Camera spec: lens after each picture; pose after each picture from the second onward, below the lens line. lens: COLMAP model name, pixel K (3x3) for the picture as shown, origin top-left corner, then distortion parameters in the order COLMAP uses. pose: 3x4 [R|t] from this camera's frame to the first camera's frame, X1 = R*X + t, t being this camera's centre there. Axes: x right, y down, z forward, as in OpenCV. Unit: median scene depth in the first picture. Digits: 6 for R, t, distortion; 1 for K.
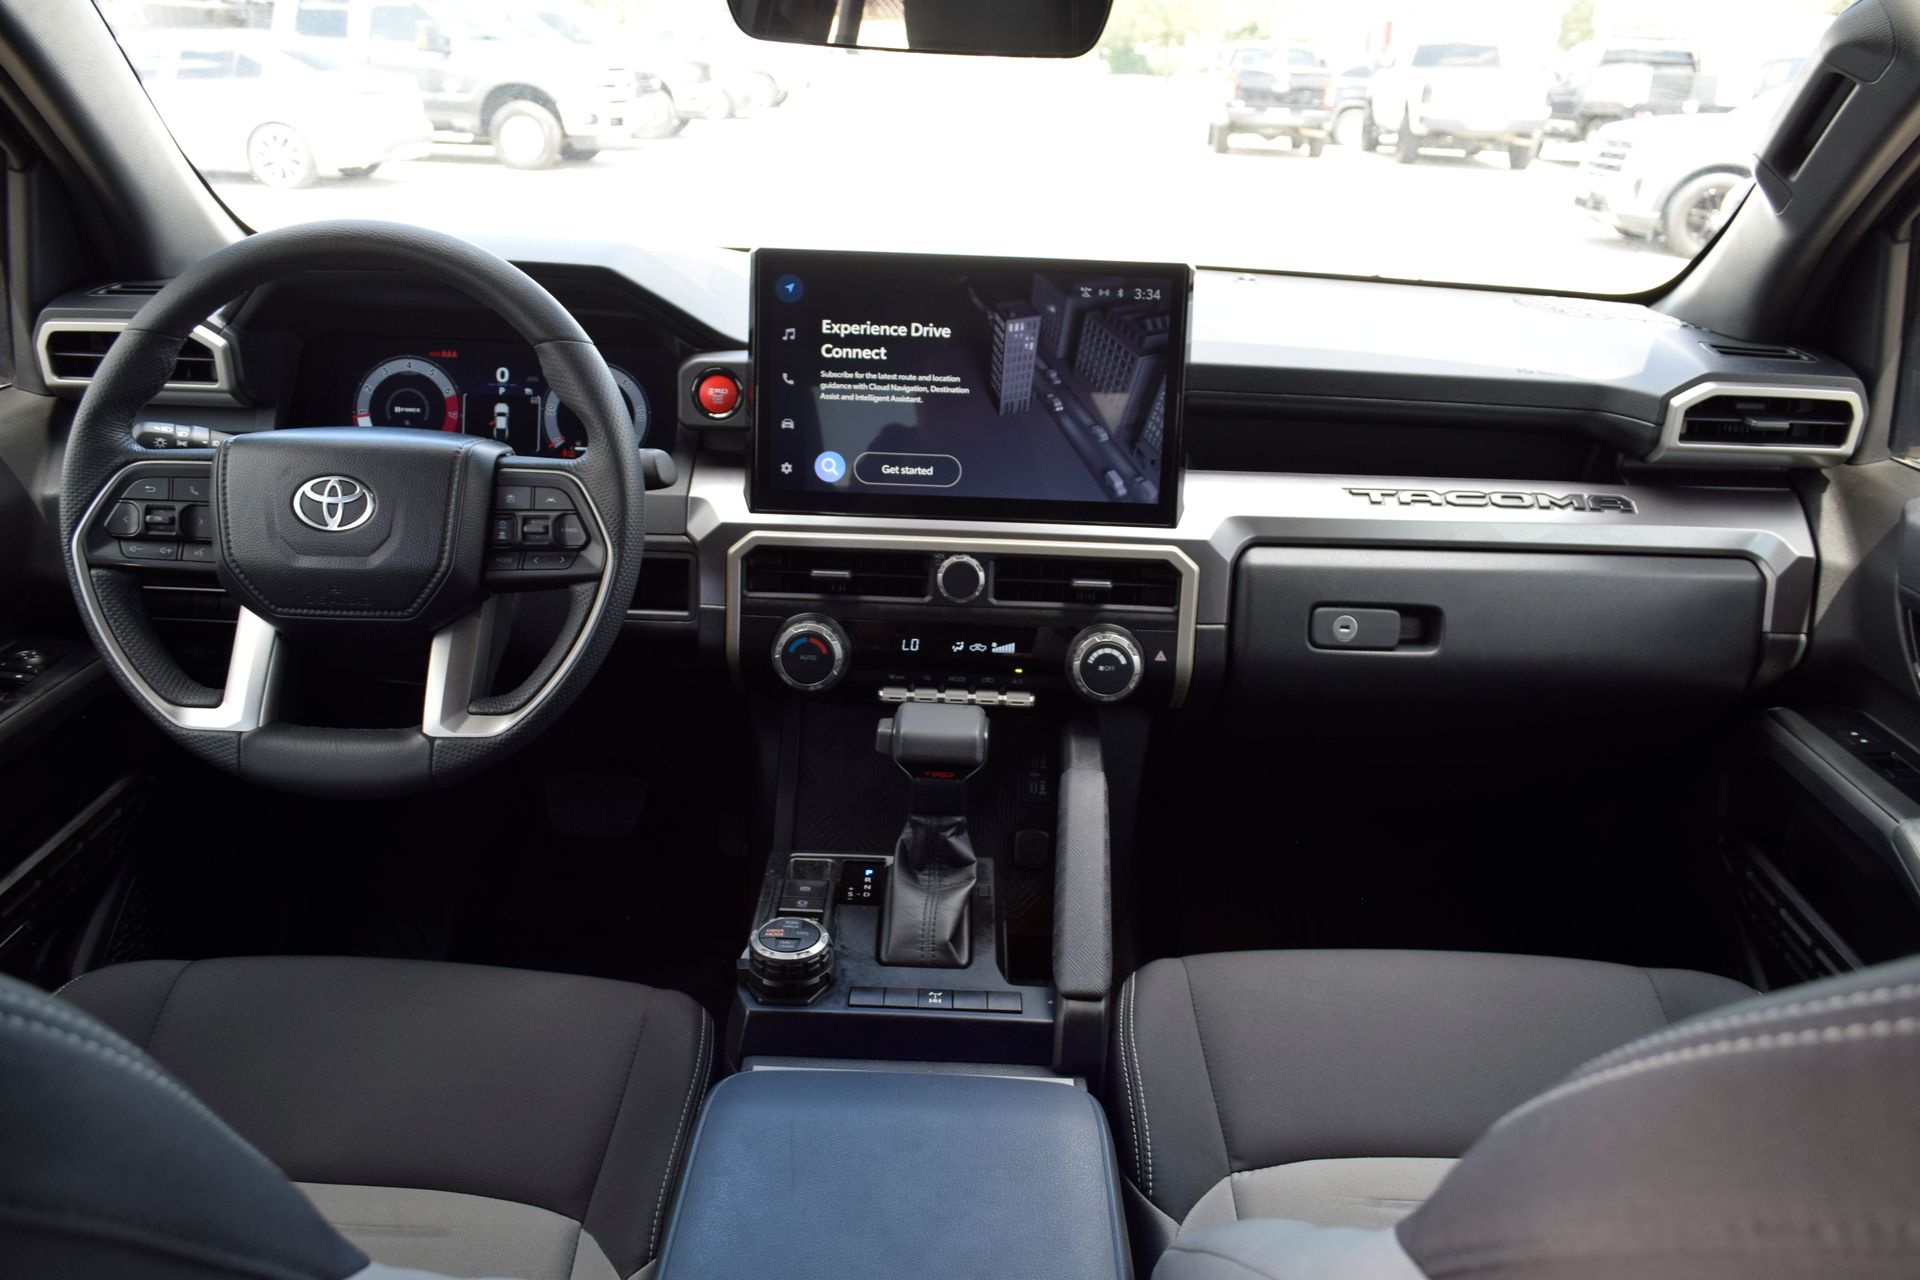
lens RADIAL K [[1464.1, 0, 960.0], [0, 1464.1, 640.0], [0, 0, 1]] dist [-0.010477, -0.006158]
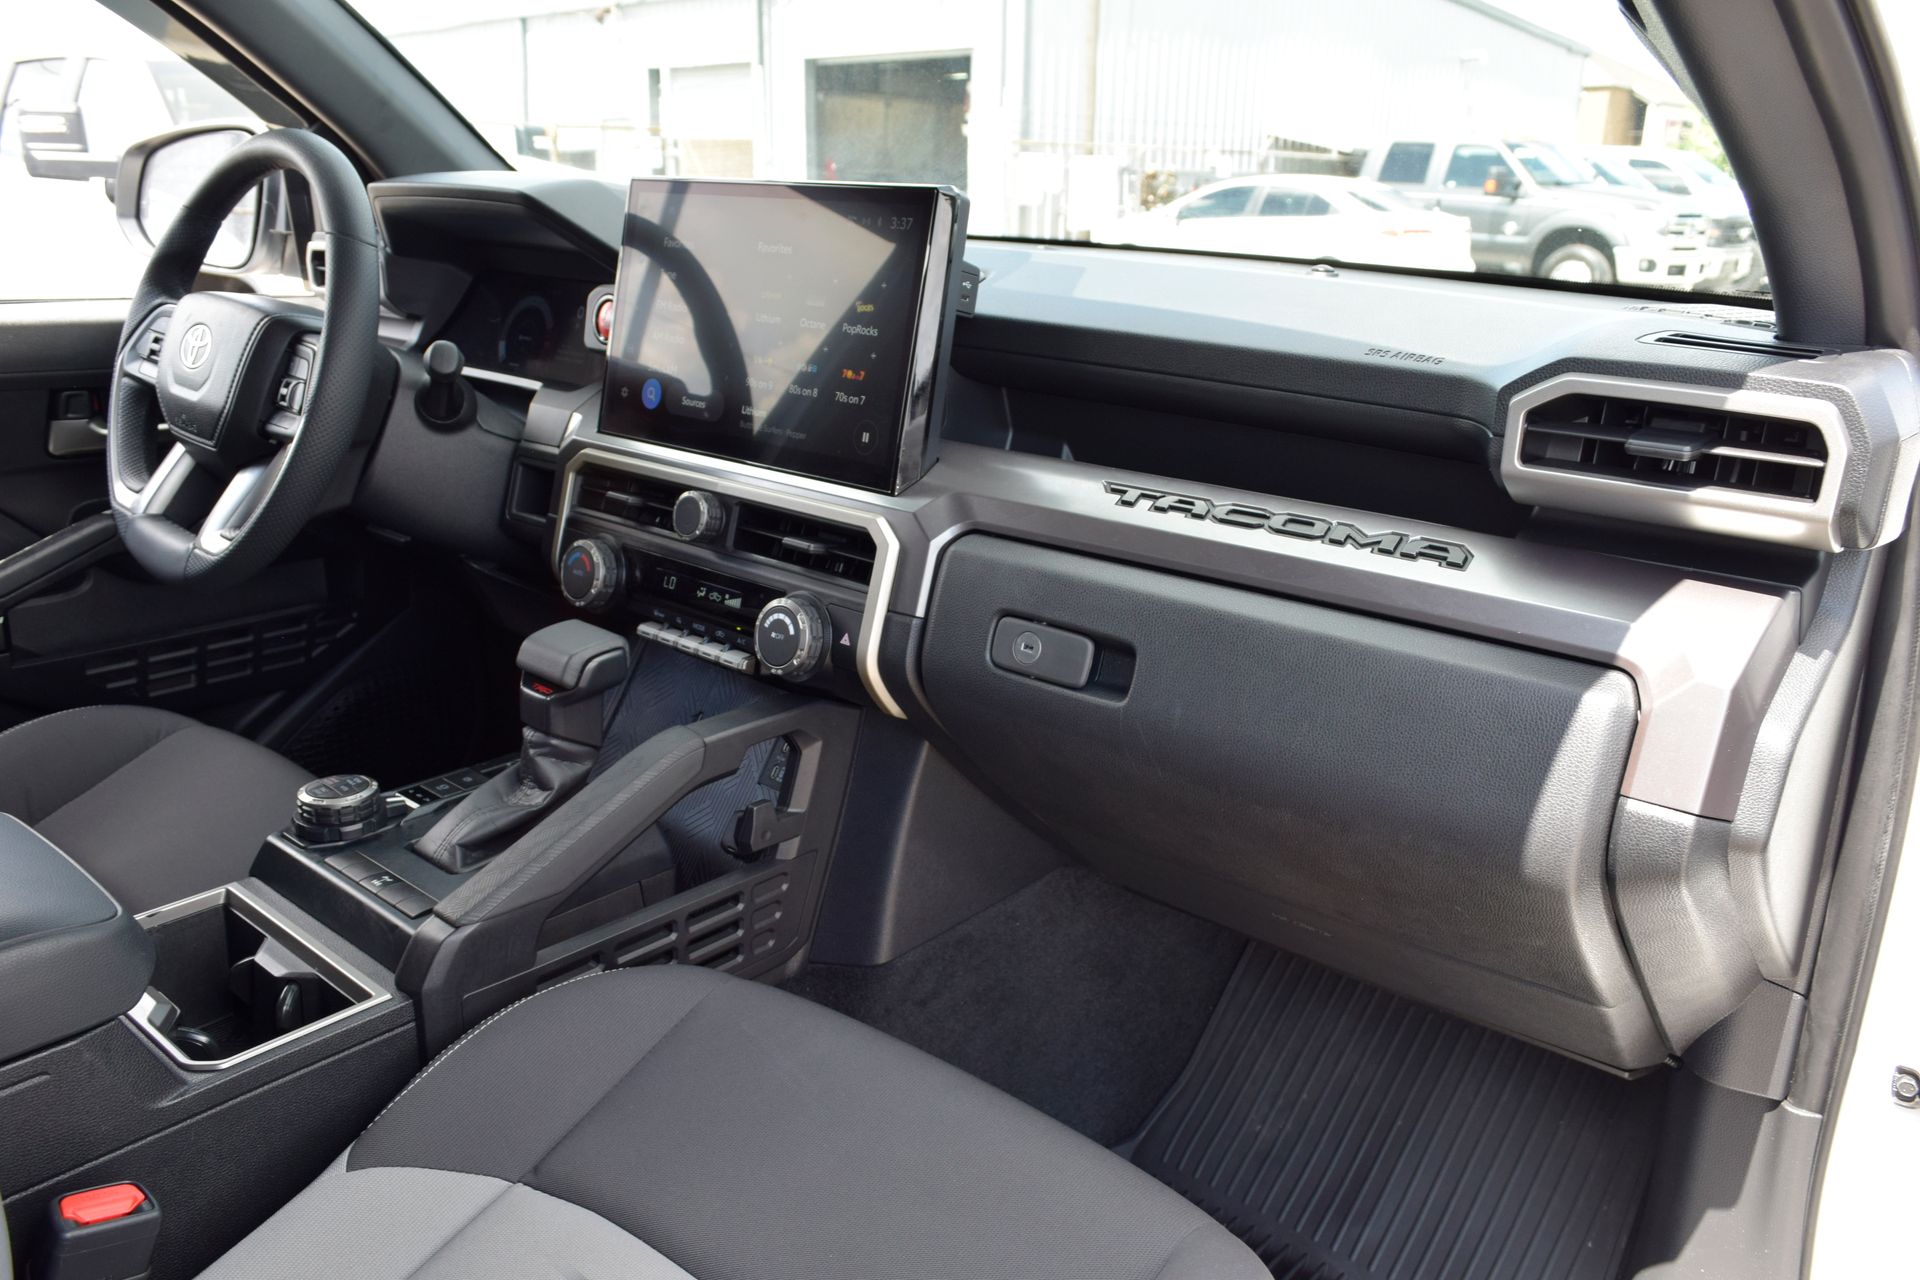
lens RADIAL K [[1464.1, 0, 960.0], [0, 1464.1, 640.0], [0, 0, 1]] dist [-0.010477, -0.006158]
pose [[0.764140, 0.182710, -0.618634, 0.727710], [-0.240655, 0.970553, -0.010611, 0.004514], [0.598478, 0.156985, 0.785608, 0.372956]]
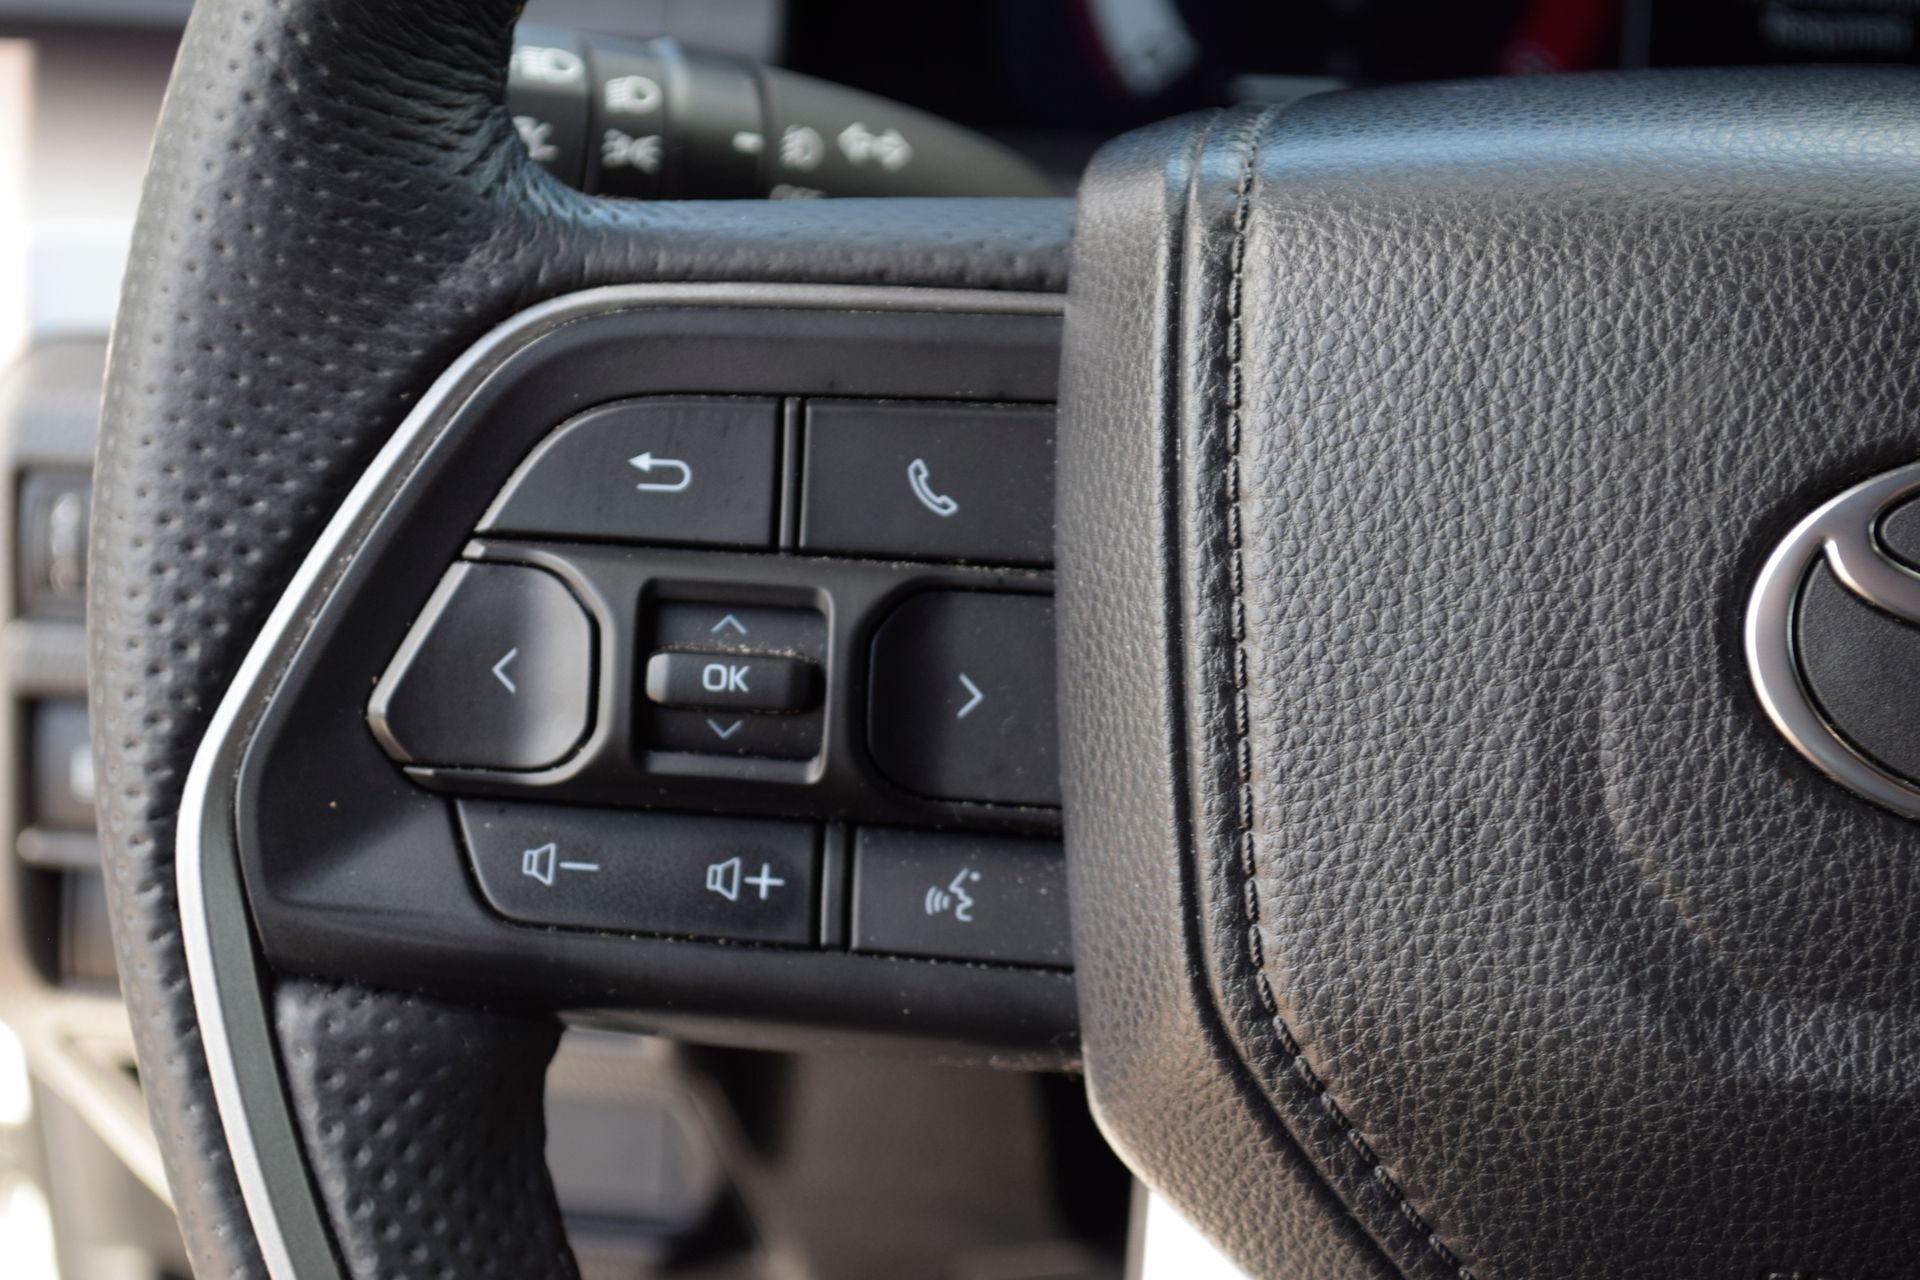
lens RADIAL K [[4302.1, 0, 960.0], [0, 4302.1, 640.0], [0, 0, 1]] dist [0.018123, 0.012702]
pose [[0.990337, 0.026954, -0.136040, -0.391691], [-0.023921, 0.999428, 0.023885, -0.083244], [0.136606, -0.020400, 0.990415, 0.469537]]
